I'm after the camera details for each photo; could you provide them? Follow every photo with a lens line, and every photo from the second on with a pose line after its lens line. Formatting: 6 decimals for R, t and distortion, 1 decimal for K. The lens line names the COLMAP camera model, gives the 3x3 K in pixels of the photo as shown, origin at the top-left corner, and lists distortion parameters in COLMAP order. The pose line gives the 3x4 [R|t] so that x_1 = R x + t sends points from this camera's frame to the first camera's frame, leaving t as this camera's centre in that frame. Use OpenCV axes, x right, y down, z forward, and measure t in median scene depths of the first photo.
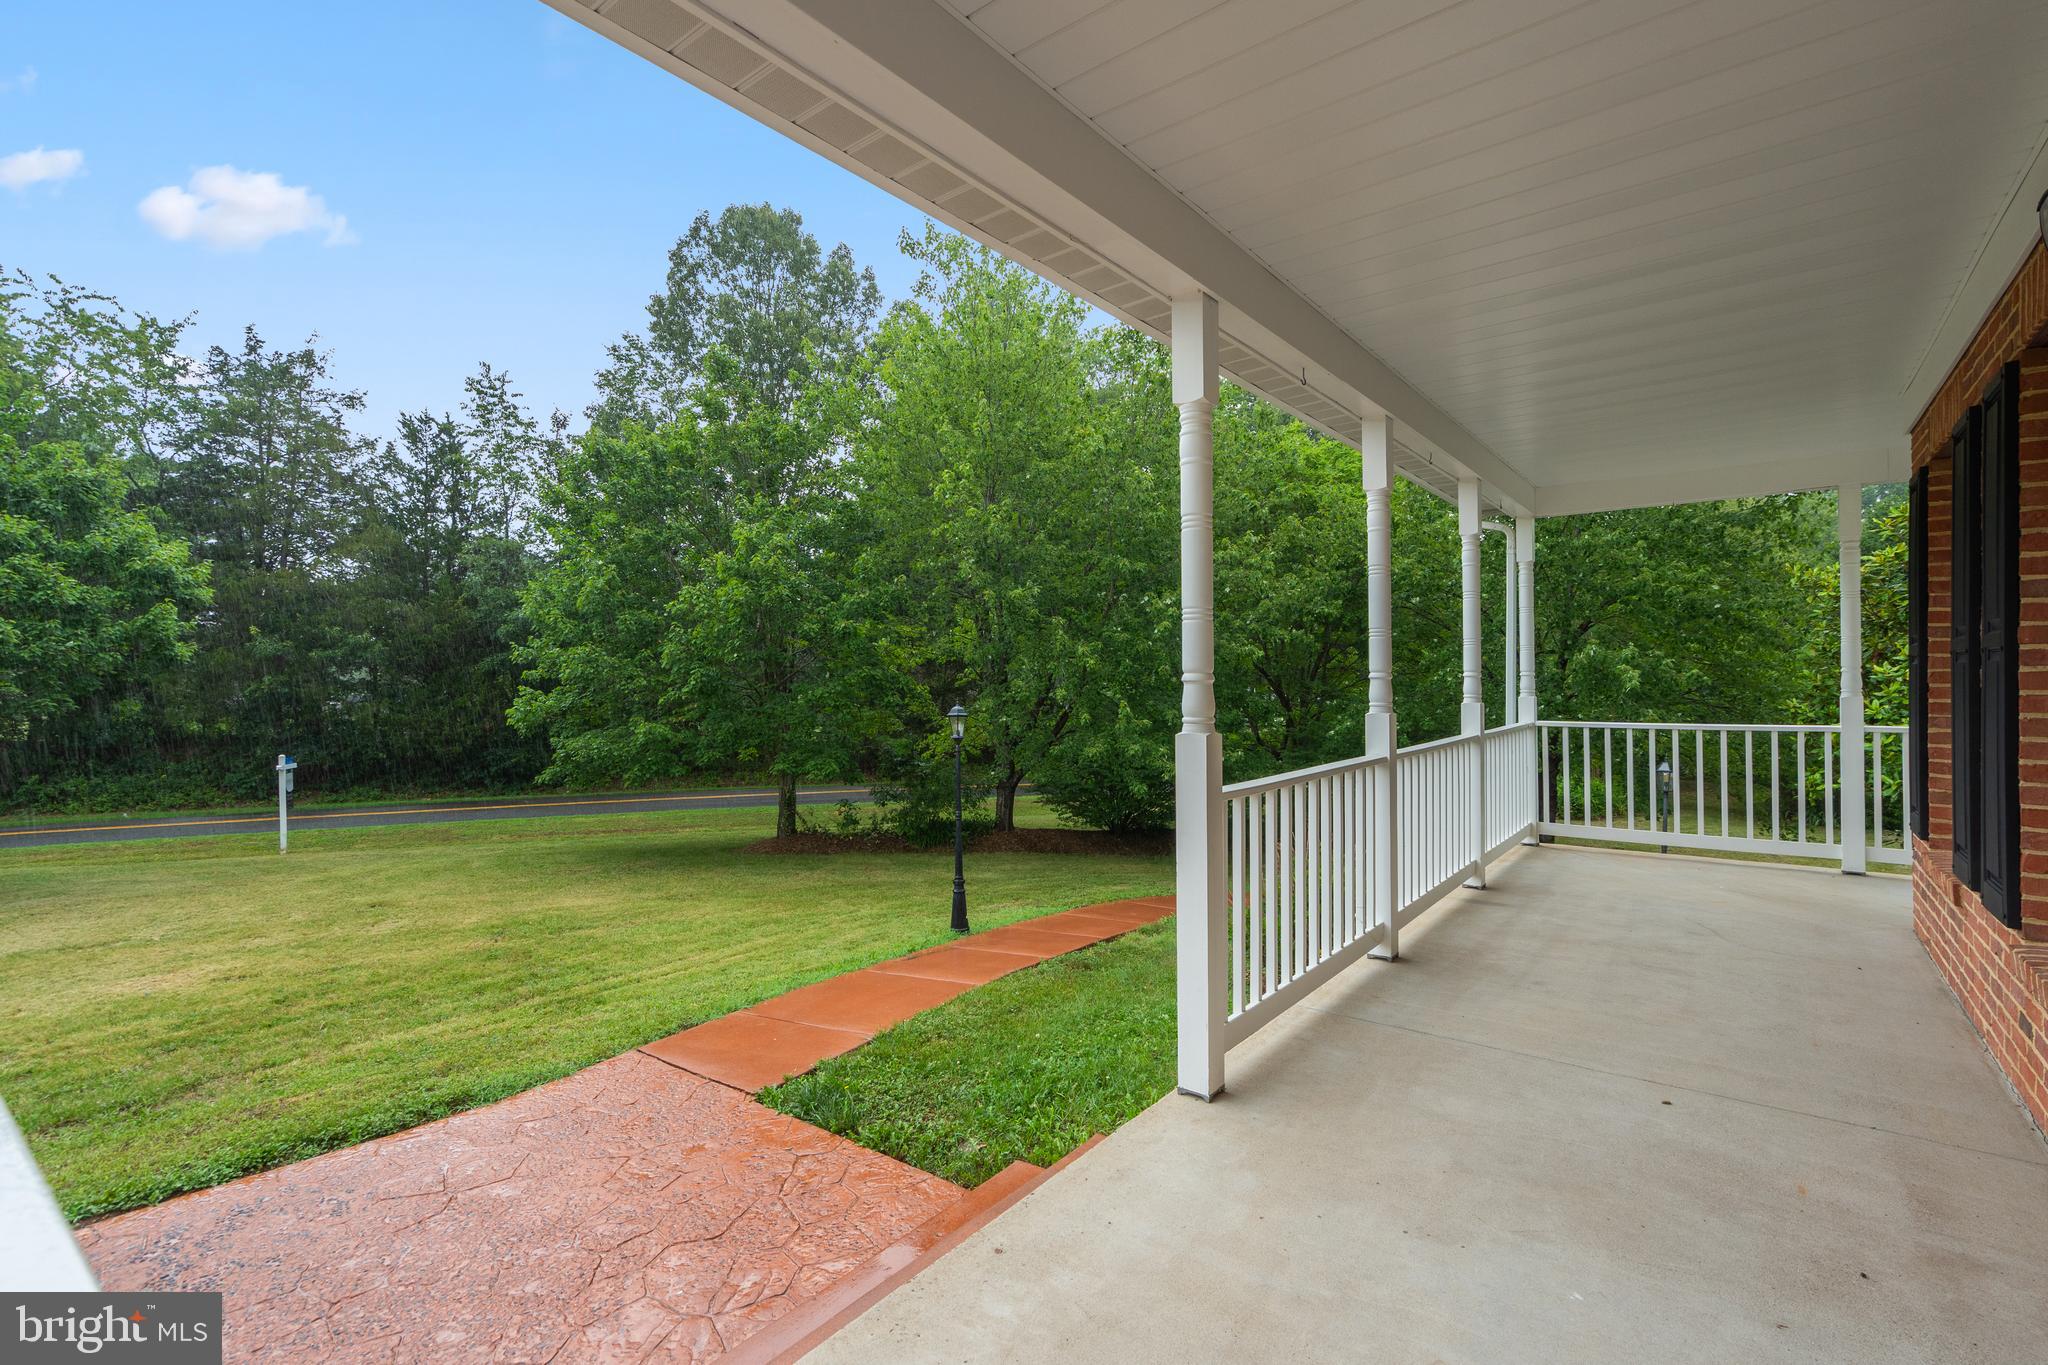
lens RADIAL K [[941.3, 0, 1019.2], [0, 941.3, 677.0], [0, 0, 1]] dist [0.001421, 0.001874]
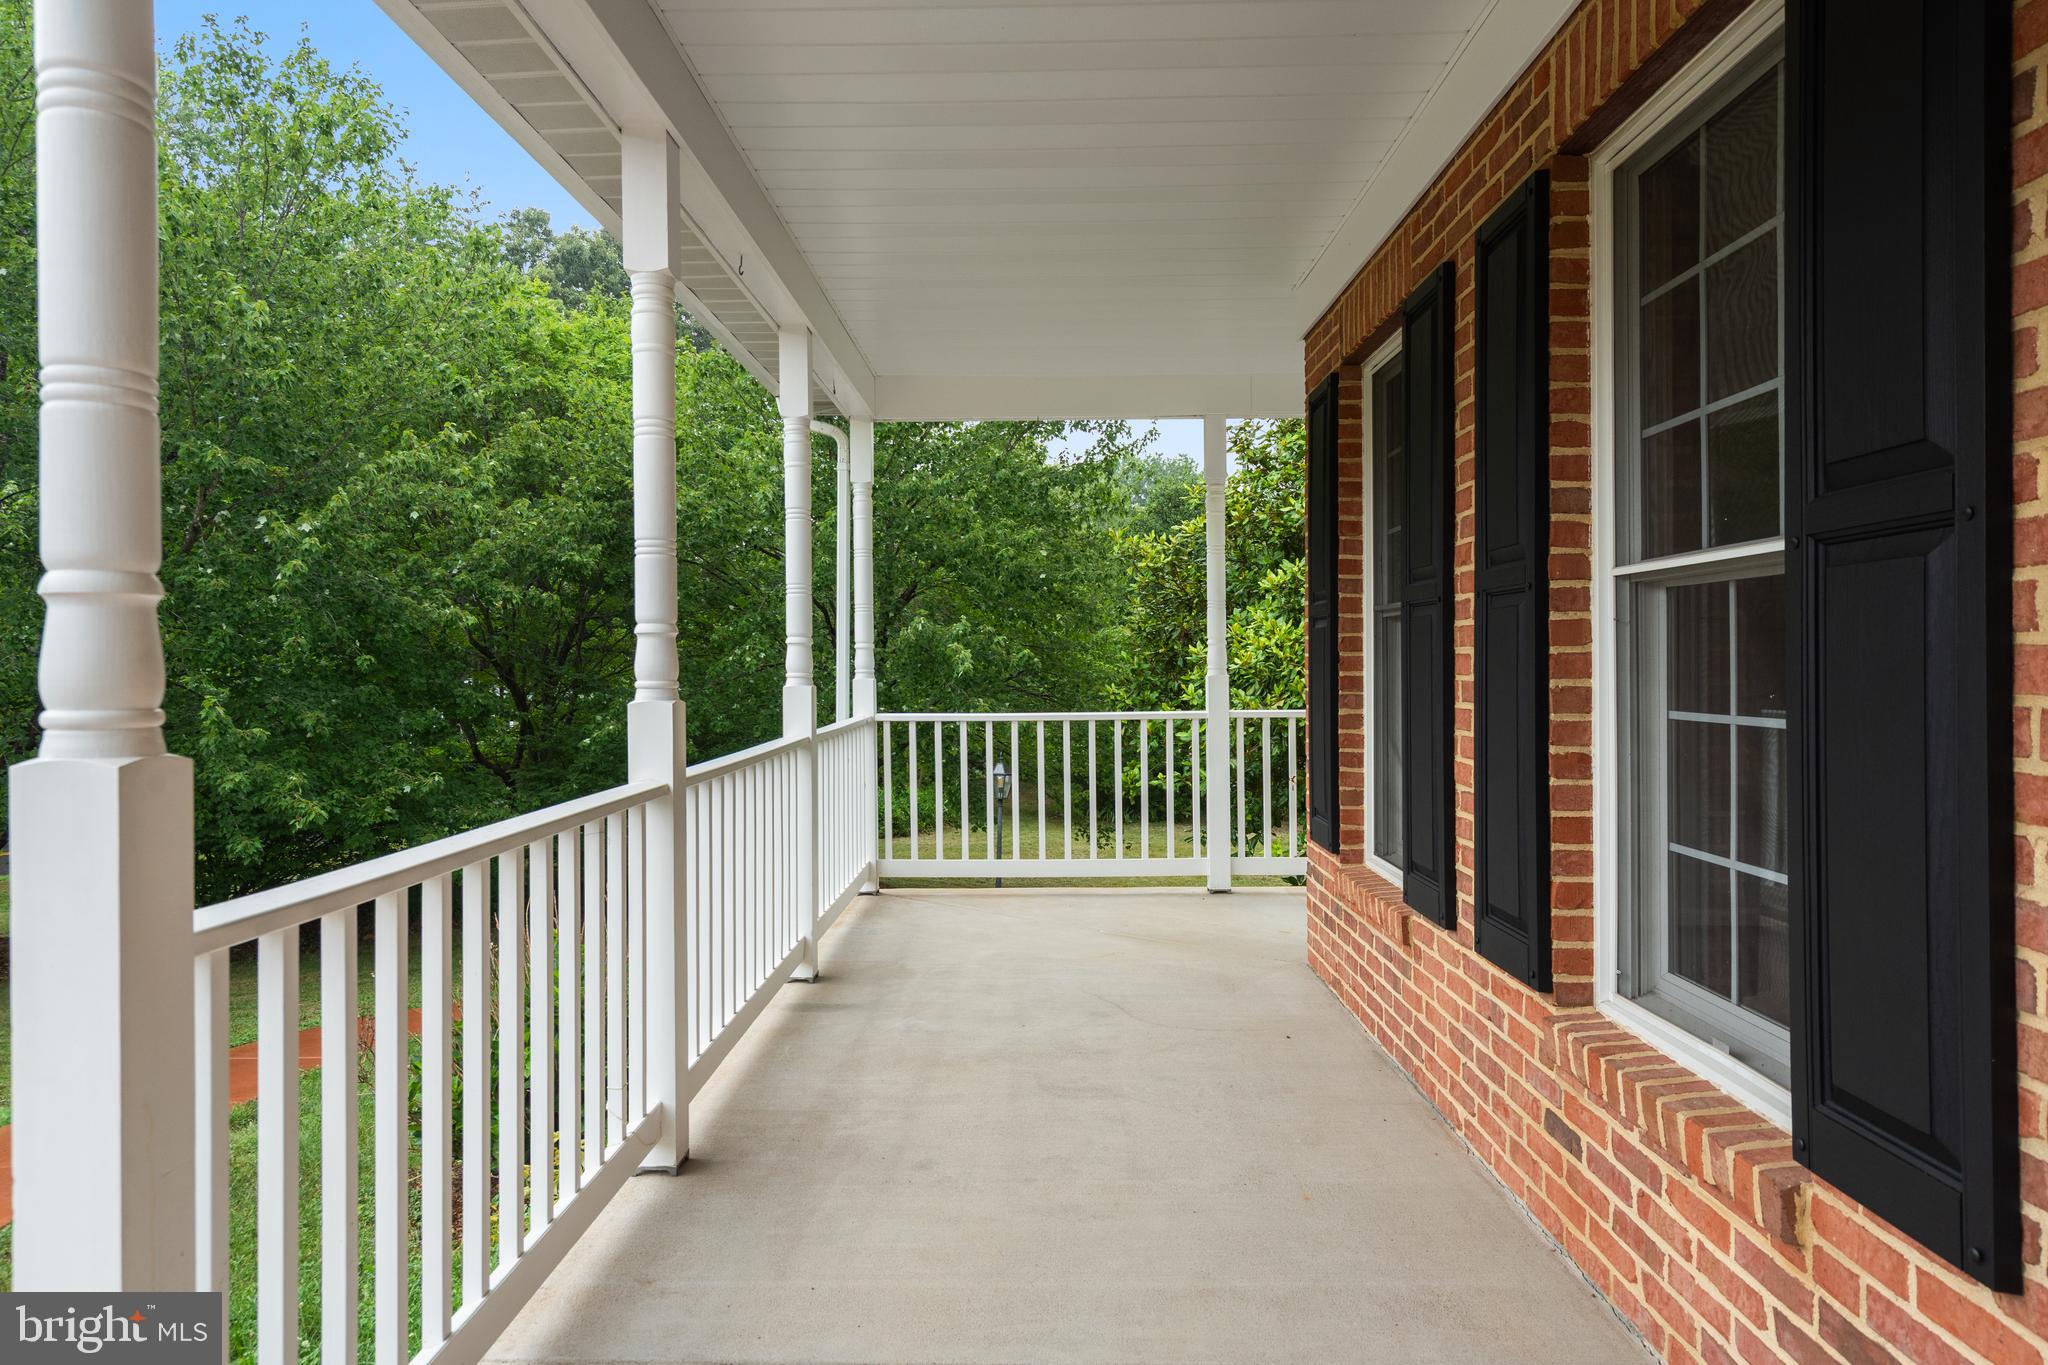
lens RADIAL K [[1266.2, 0, 1023.0], [0, 1266.2, 674.9], [0, 0, 1]] dist [0.015882, -0.005411]
pose [[0.798098, -0.002789, 0.602522, 0.075508], [-0.001839, 0.999973, 0.007065, 0.011470], [-0.602525, -0.006747, 0.798071, 0.195552]]
